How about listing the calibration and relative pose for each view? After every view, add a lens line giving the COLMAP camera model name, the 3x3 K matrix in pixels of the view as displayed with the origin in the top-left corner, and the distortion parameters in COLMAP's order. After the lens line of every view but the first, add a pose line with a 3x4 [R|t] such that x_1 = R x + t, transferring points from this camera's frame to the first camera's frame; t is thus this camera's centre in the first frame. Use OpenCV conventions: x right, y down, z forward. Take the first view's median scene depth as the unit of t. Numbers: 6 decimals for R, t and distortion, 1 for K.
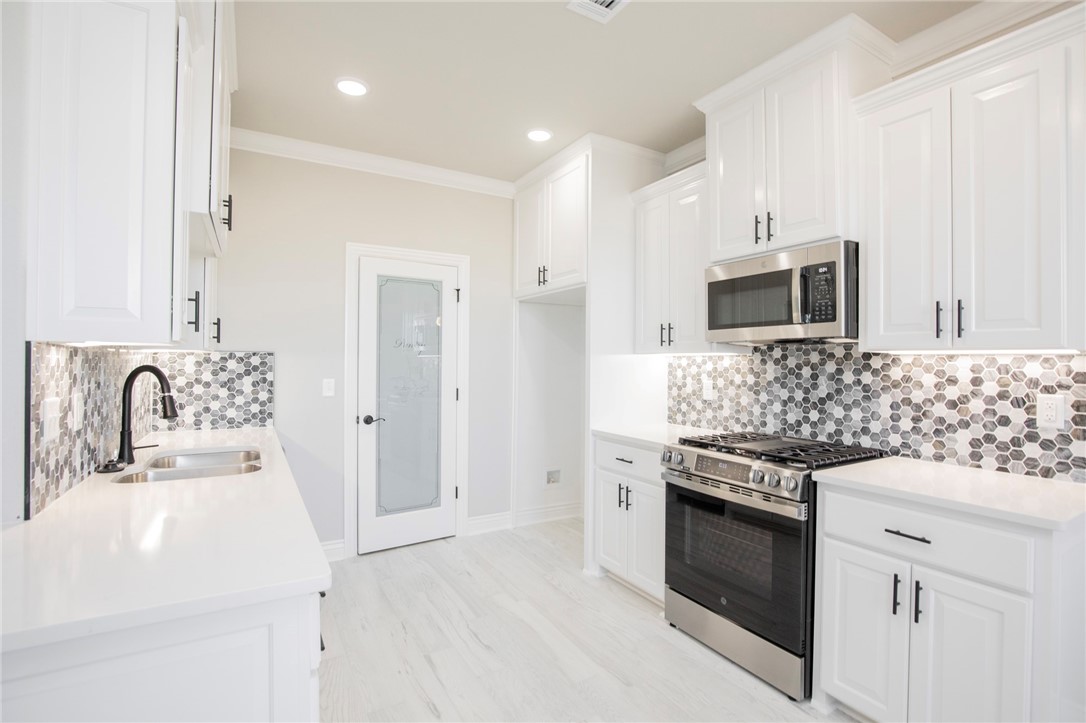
lens RADIAL K [[506.7, 0, 539.0], [0, 506.7, 362.8], [0, 0, 1]] dist [-0.021290, 0.000131]
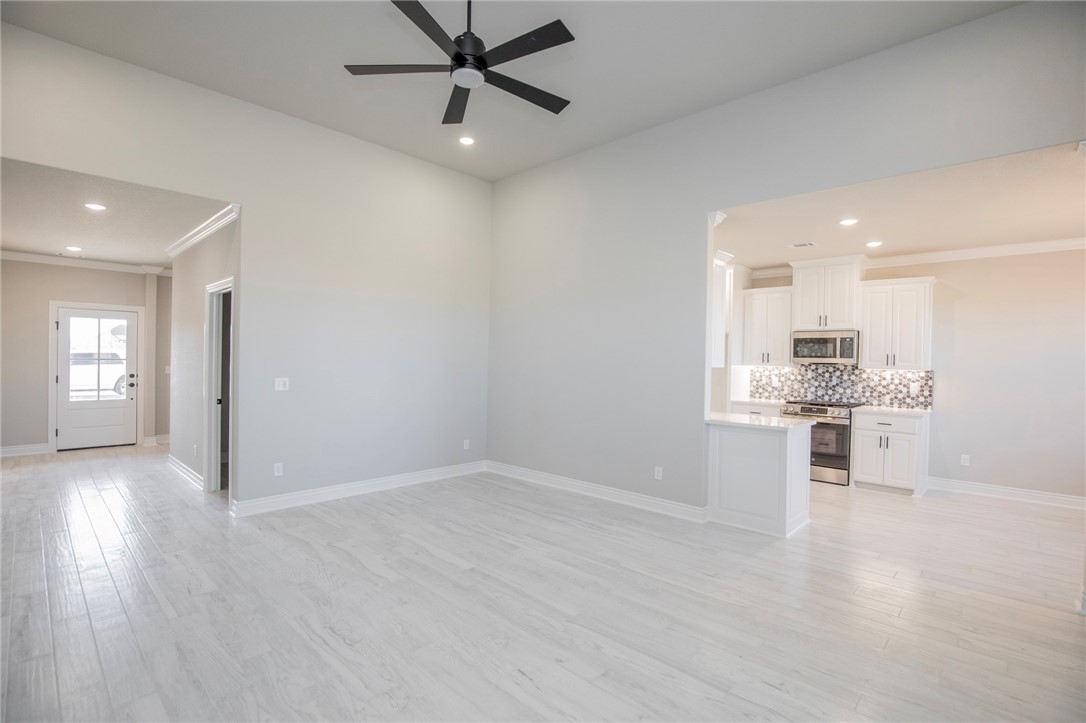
lens RADIAL K [[506.7, 0, 542.0], [0, 506.7, 366.1], [0, 0, 1]] dist [-0.021290, 0.000131]
pose [[0.959626, 0.011646, 0.281037, -1.724750], [-0.015899, 0.999791, 0.012858, -0.040051], [-0.280828, -0.016807, 0.959611, -1.134101]]
